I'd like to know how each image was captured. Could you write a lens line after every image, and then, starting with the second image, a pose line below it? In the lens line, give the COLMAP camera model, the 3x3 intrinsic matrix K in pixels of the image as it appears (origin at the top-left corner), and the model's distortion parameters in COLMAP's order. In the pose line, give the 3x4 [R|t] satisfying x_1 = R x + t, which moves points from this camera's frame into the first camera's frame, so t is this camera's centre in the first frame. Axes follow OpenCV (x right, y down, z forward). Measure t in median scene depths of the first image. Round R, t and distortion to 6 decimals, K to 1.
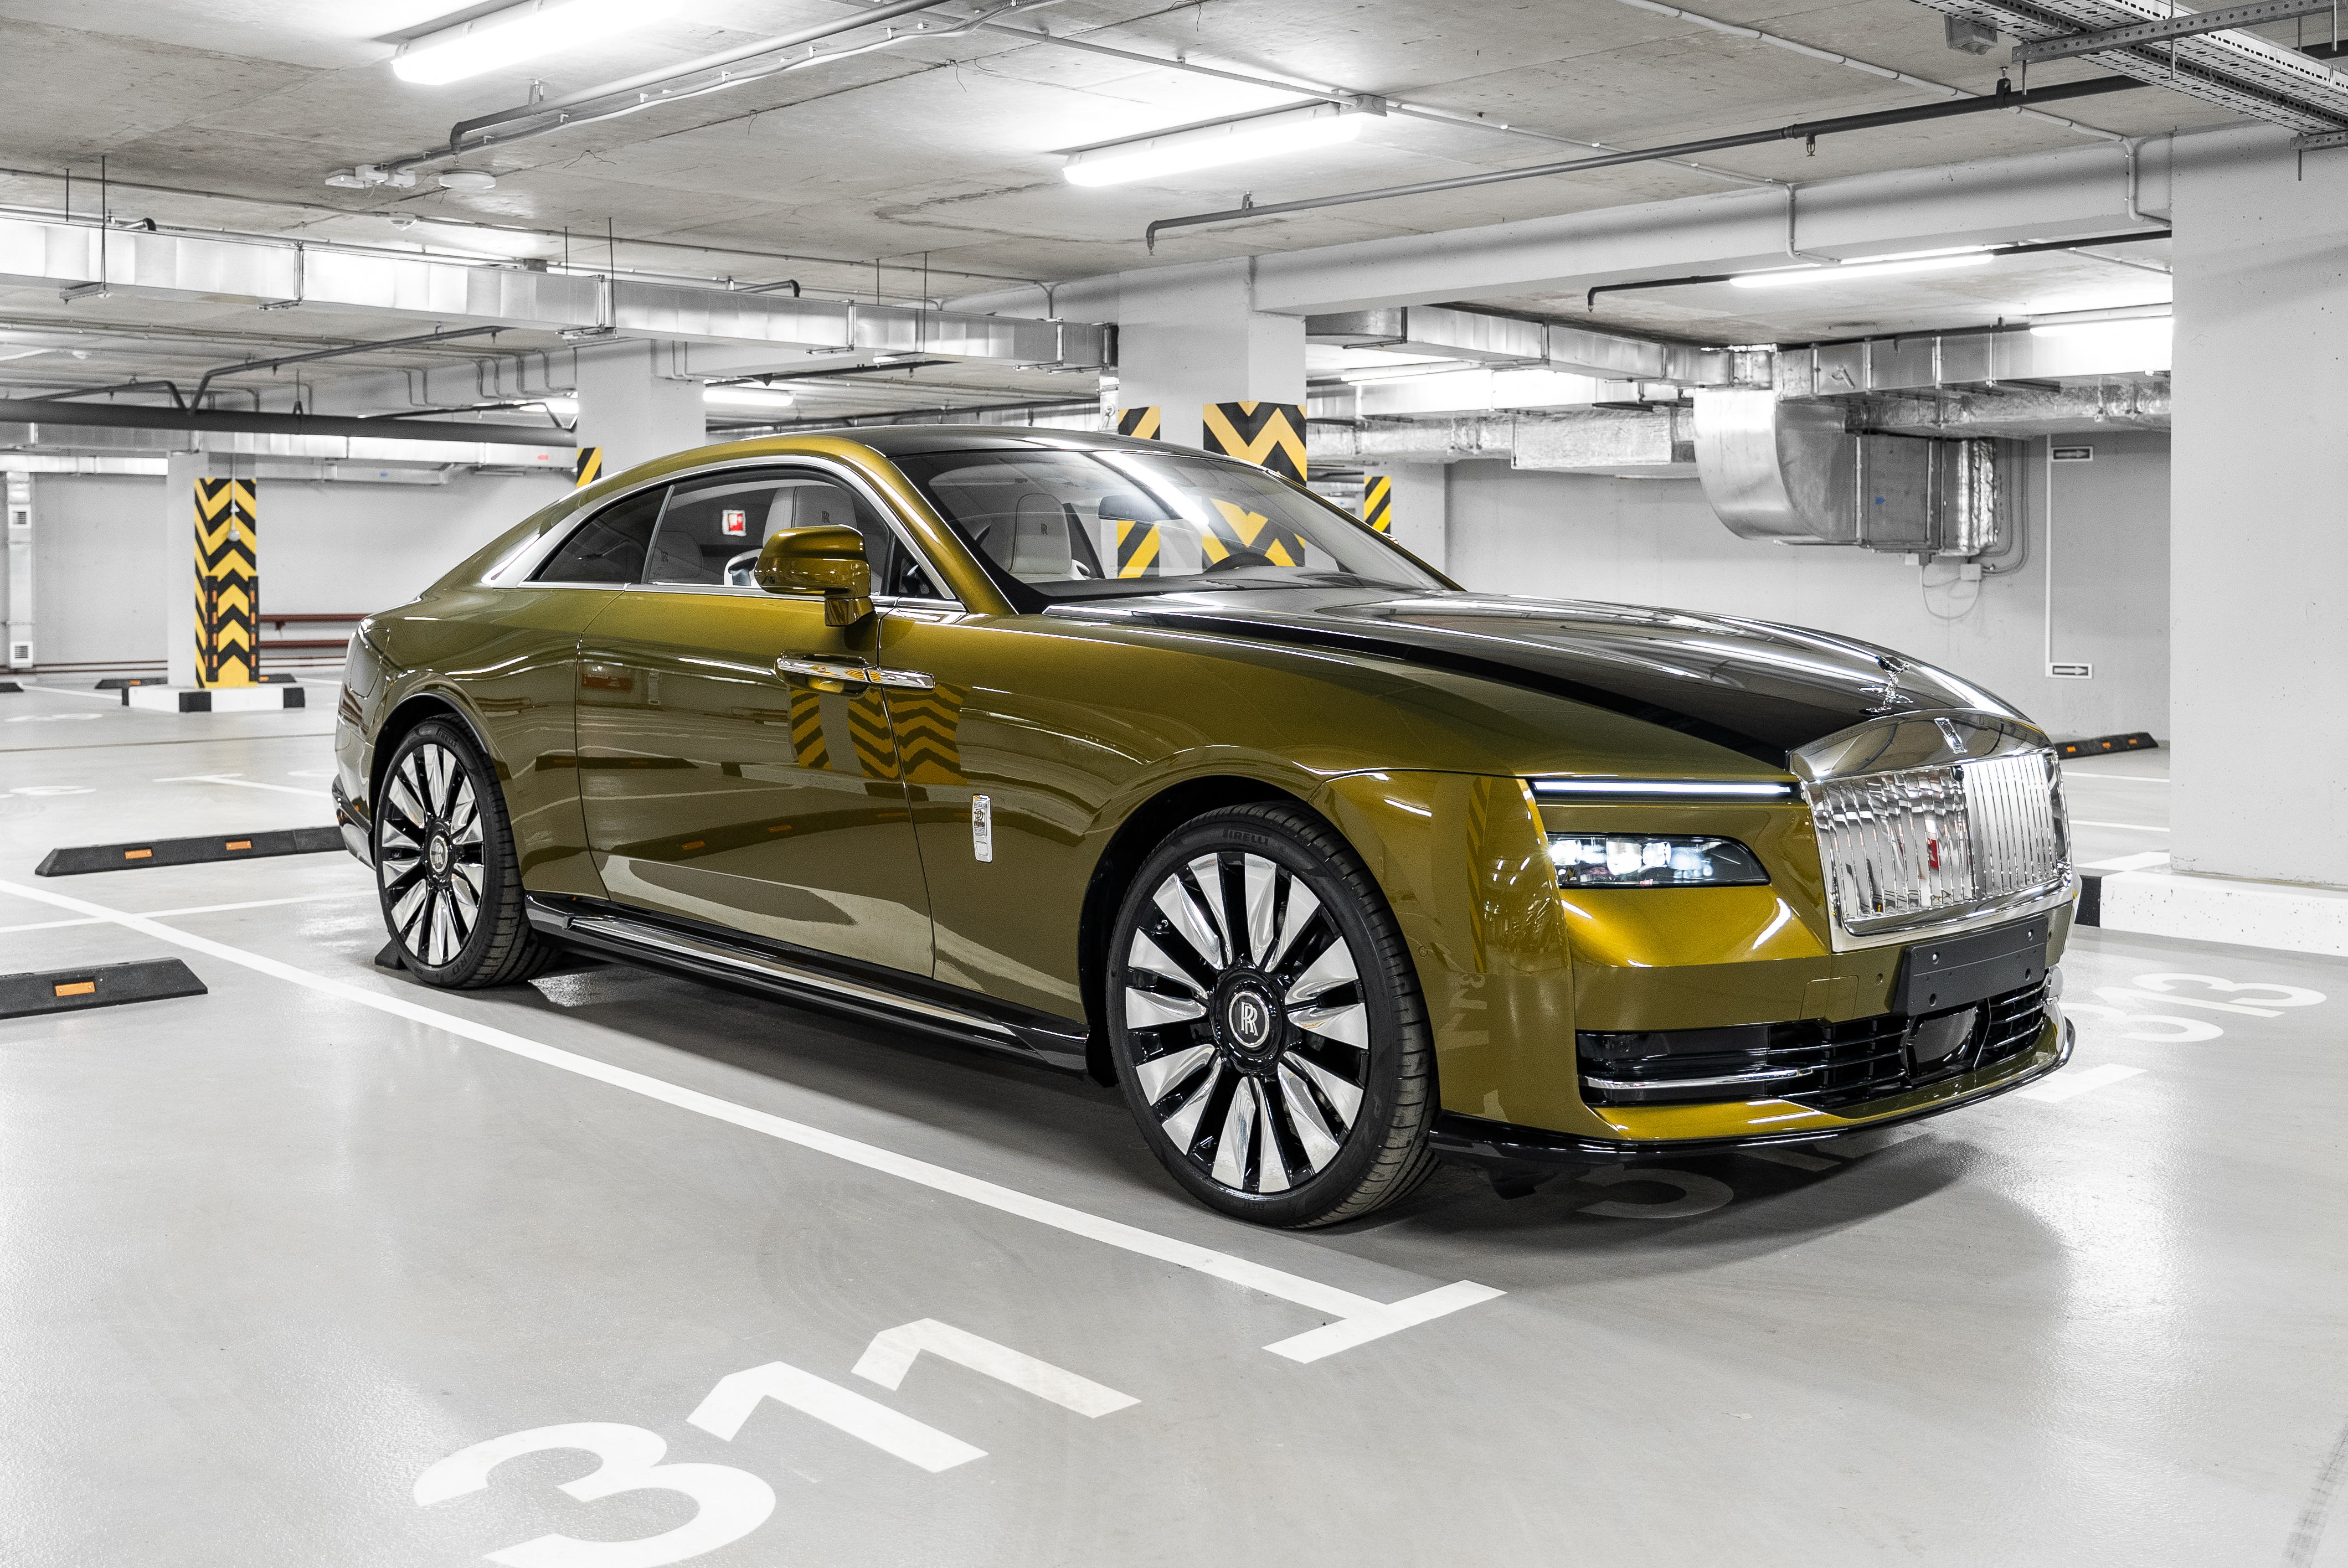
lens RADIAL K [[2299.4, 0, 1164.2], [0, 2299.4, 606.7], [0, 0, 1]] dist [0.003583, 0.002920]
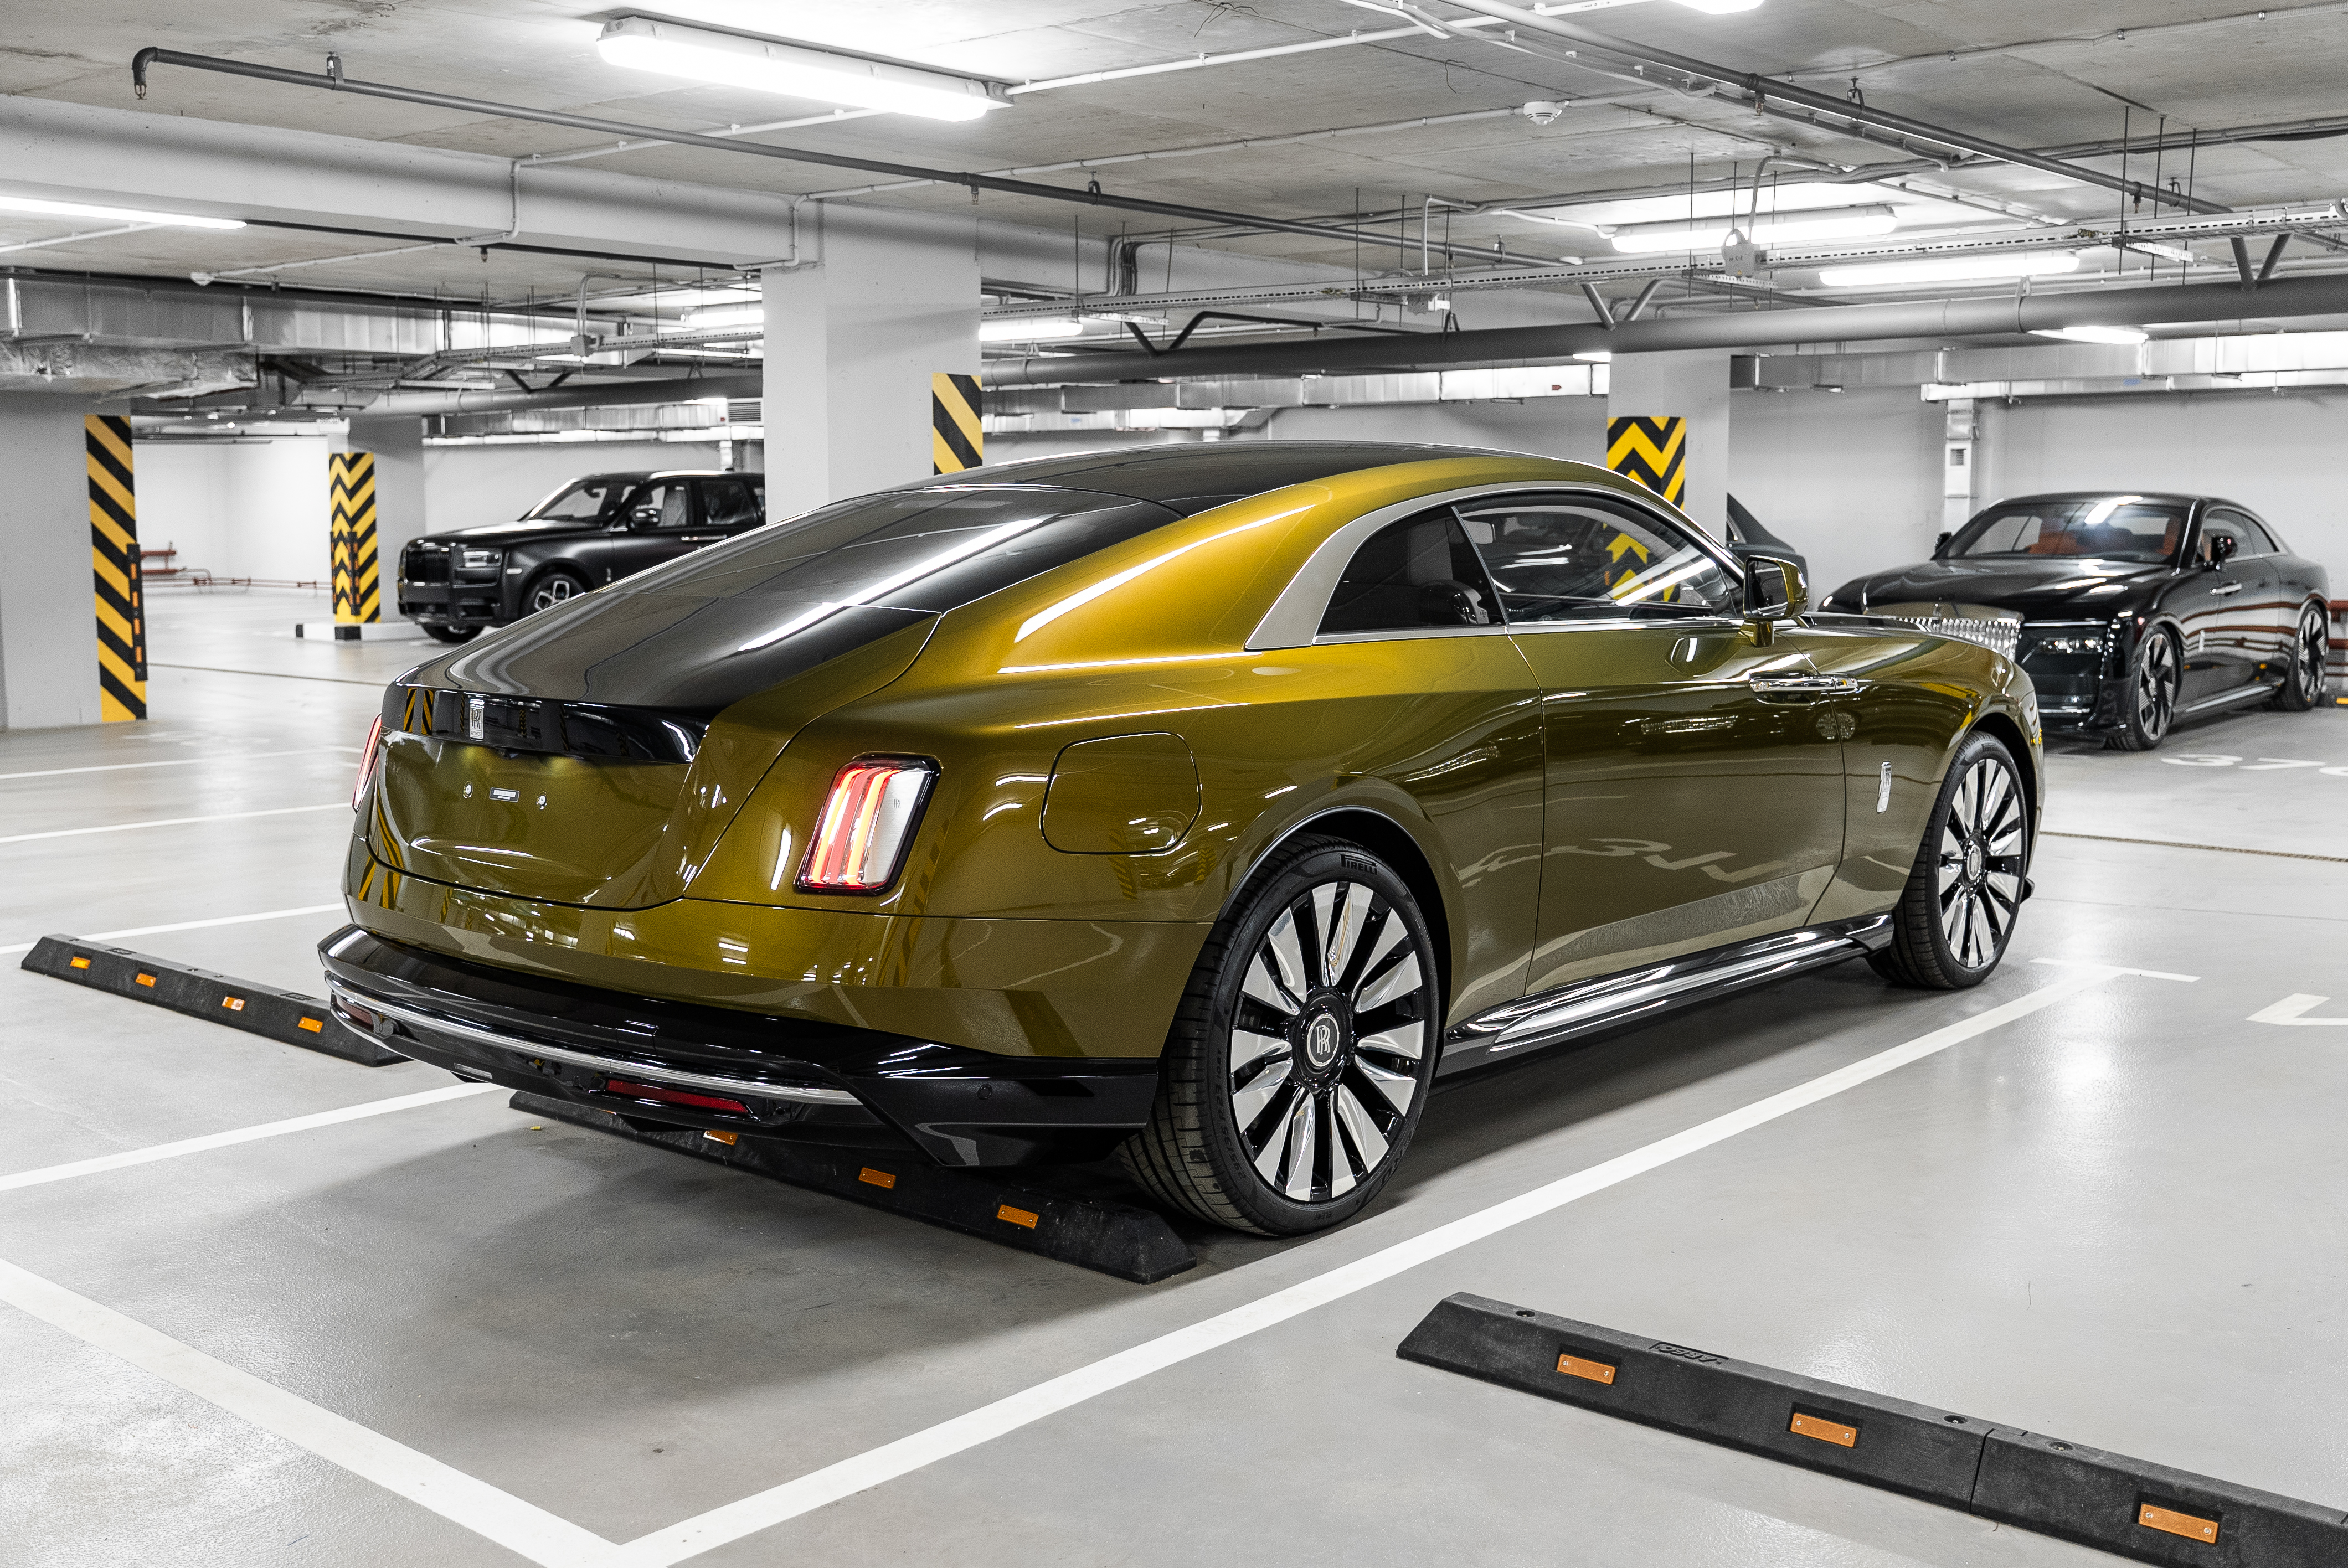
lens RADIAL K [[2368.5, 0, 1165.2], [0, 2368.5, 780.2], [0, 0, 1]] dist [0.000066, -0.008347]
pose [[-0.096989, -0.115440, 0.988568, -0.831494], [0.016303, 0.992933, 0.117549, -0.044402], [-0.995152, 0.027518, -0.094422, 0.924789]]
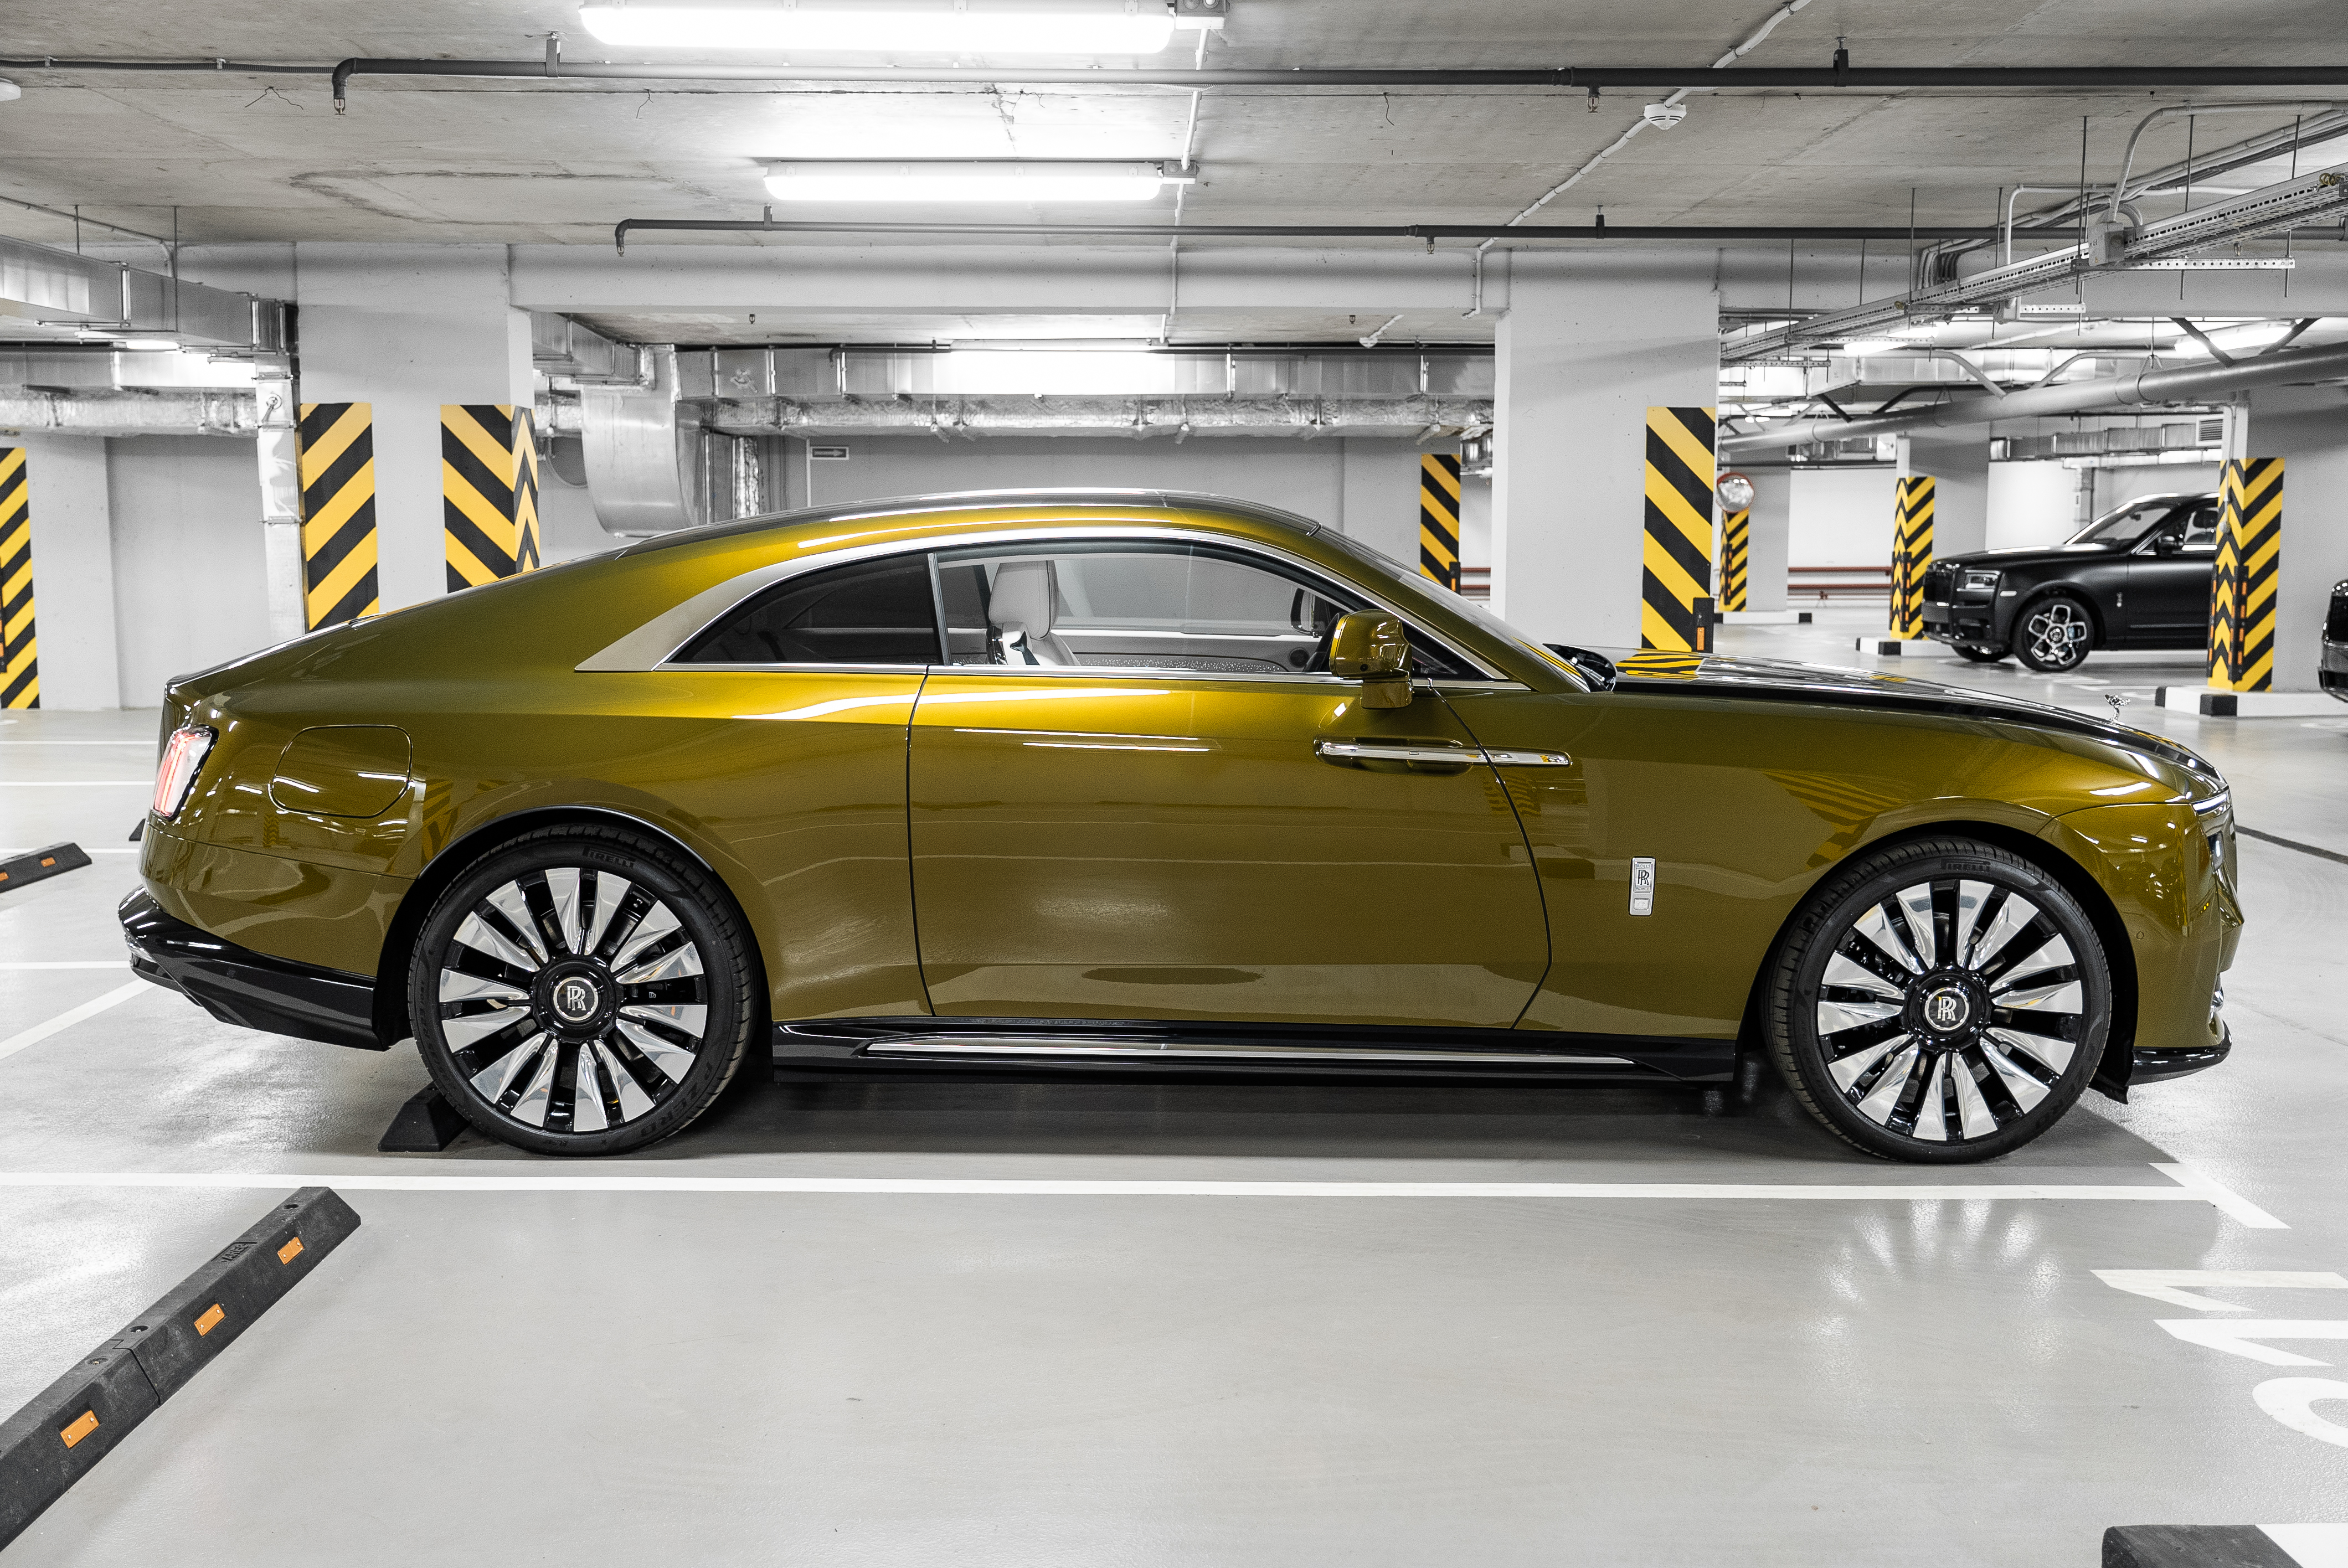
lens RADIAL K [[2279.5, 0, 1142.1], [0, 2279.5, 786.1], [0, 0, 1]] dist [0.004352, -0.002801]
pose [[0.690887, -0.083713, 0.718100, -0.627284], [0.010297, 0.994312, 0.106006, -0.043742], [-0.722890, -0.065844, 0.687819, 0.248854]]
